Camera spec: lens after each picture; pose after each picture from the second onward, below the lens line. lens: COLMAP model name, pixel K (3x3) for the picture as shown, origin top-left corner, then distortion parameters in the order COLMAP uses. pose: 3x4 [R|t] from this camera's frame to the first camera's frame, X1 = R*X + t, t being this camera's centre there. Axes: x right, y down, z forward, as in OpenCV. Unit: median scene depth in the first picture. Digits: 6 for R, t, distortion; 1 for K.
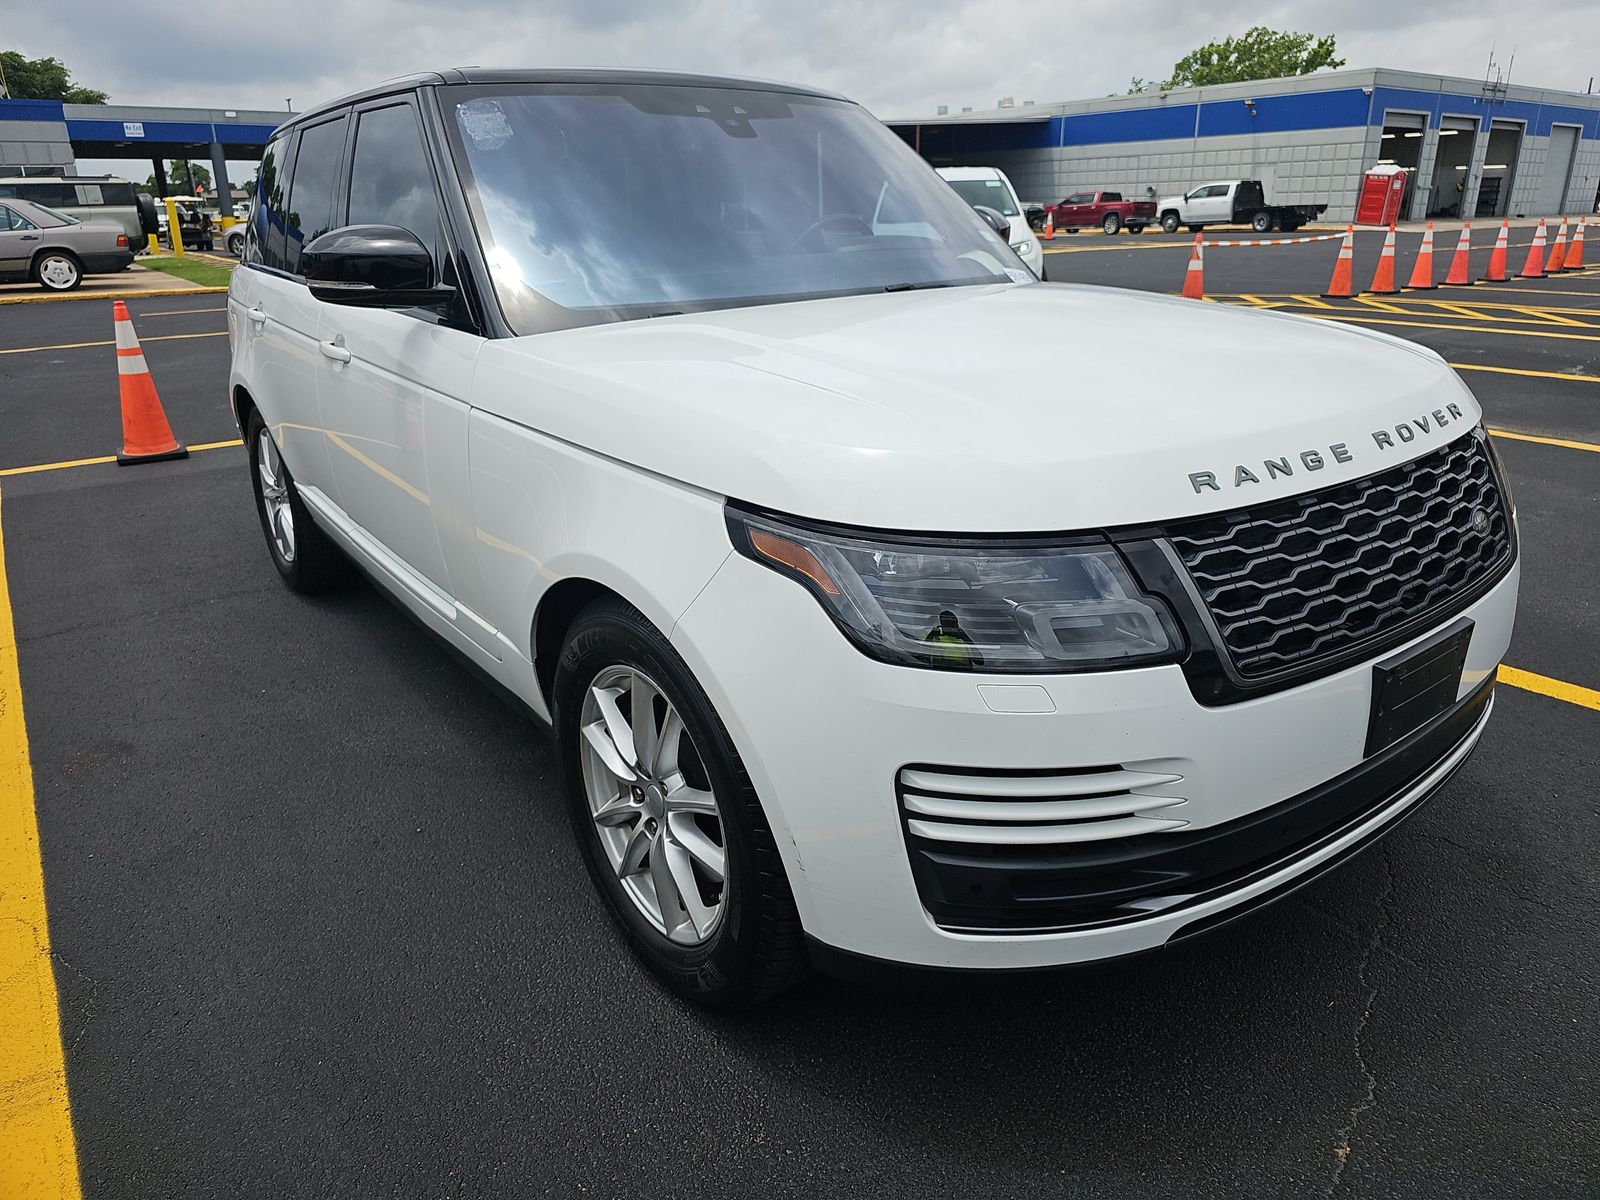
lens RADIAL K [[1077.6, 0, 800.7], [0, 1077.6, 604.0], [0, 0, 1]] dist [0.017332, -0.021152]
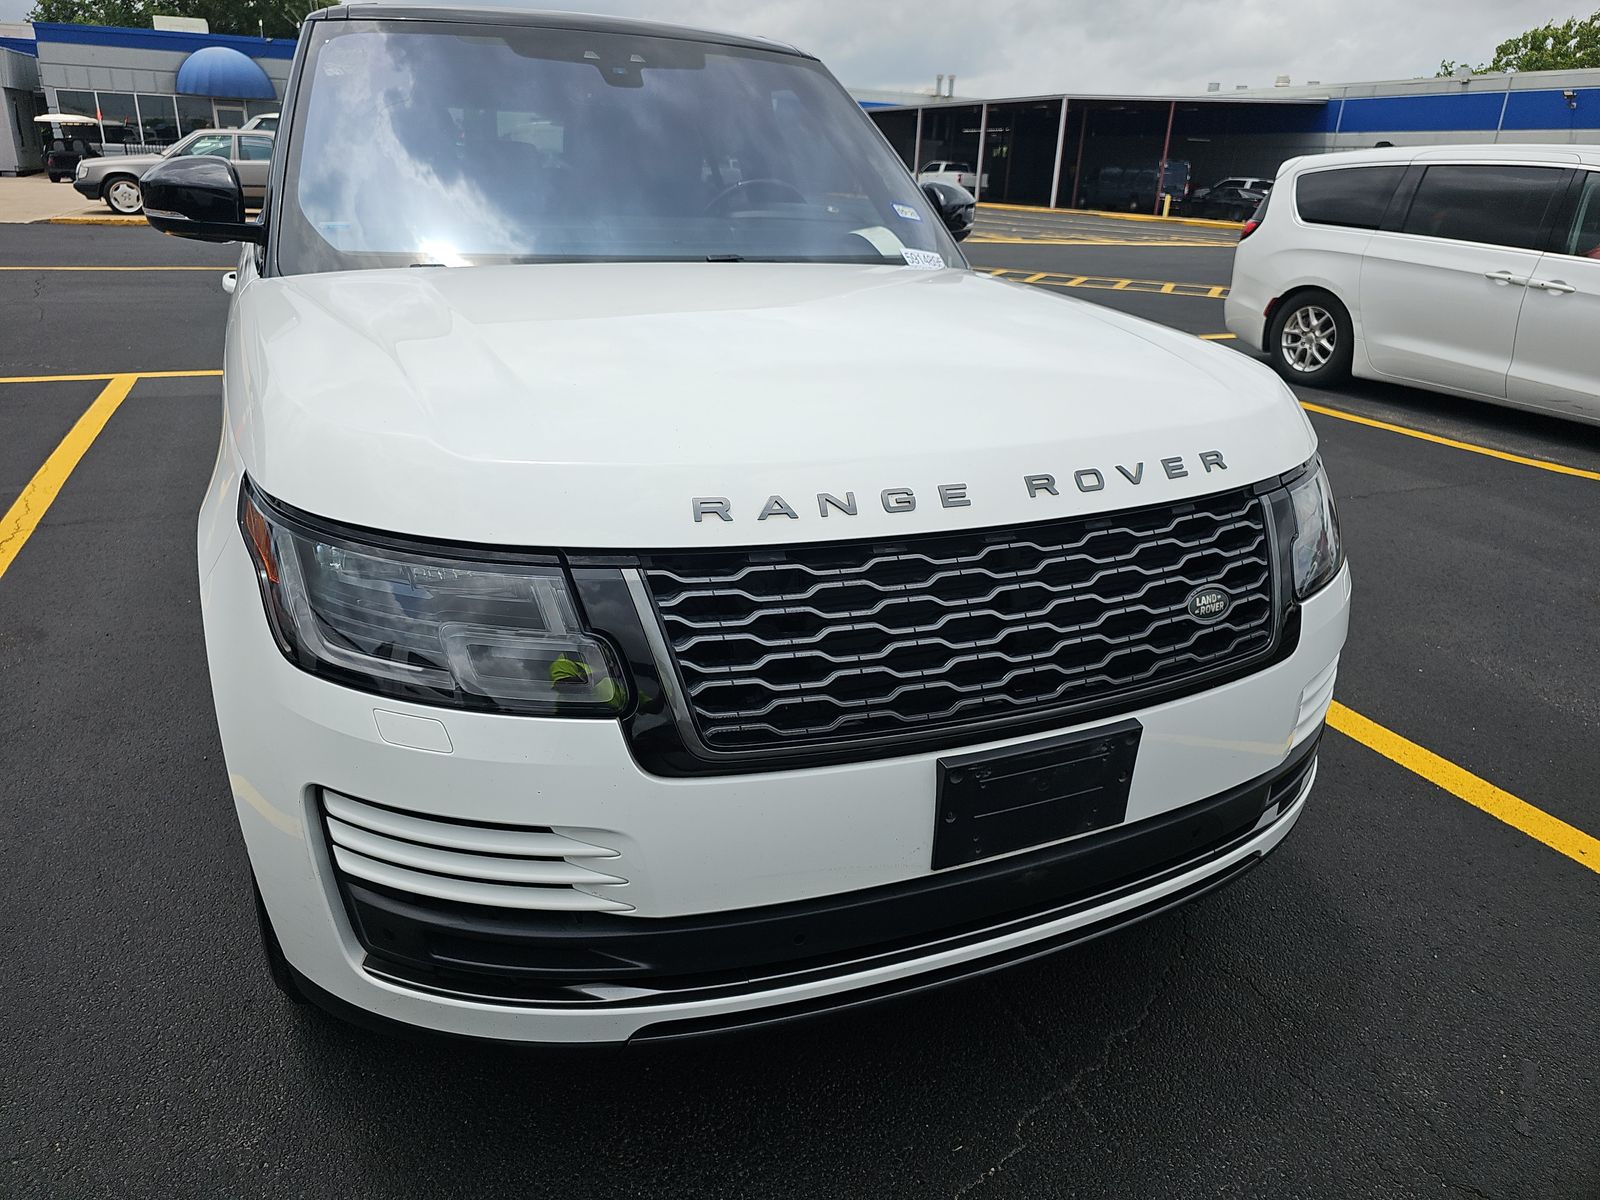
lens RADIAL K [[1077.6, 0, 803.0], [0, 1077.6, 598.8], [0, 0, 1]] dist [0.017332, -0.021152]
pose [[0.969280, 0.138695, -0.203124, 0.346471], [-0.134369, 0.990313, 0.035003, -0.046522], [0.206011, -0.006634, 0.978527, 0.112974]]
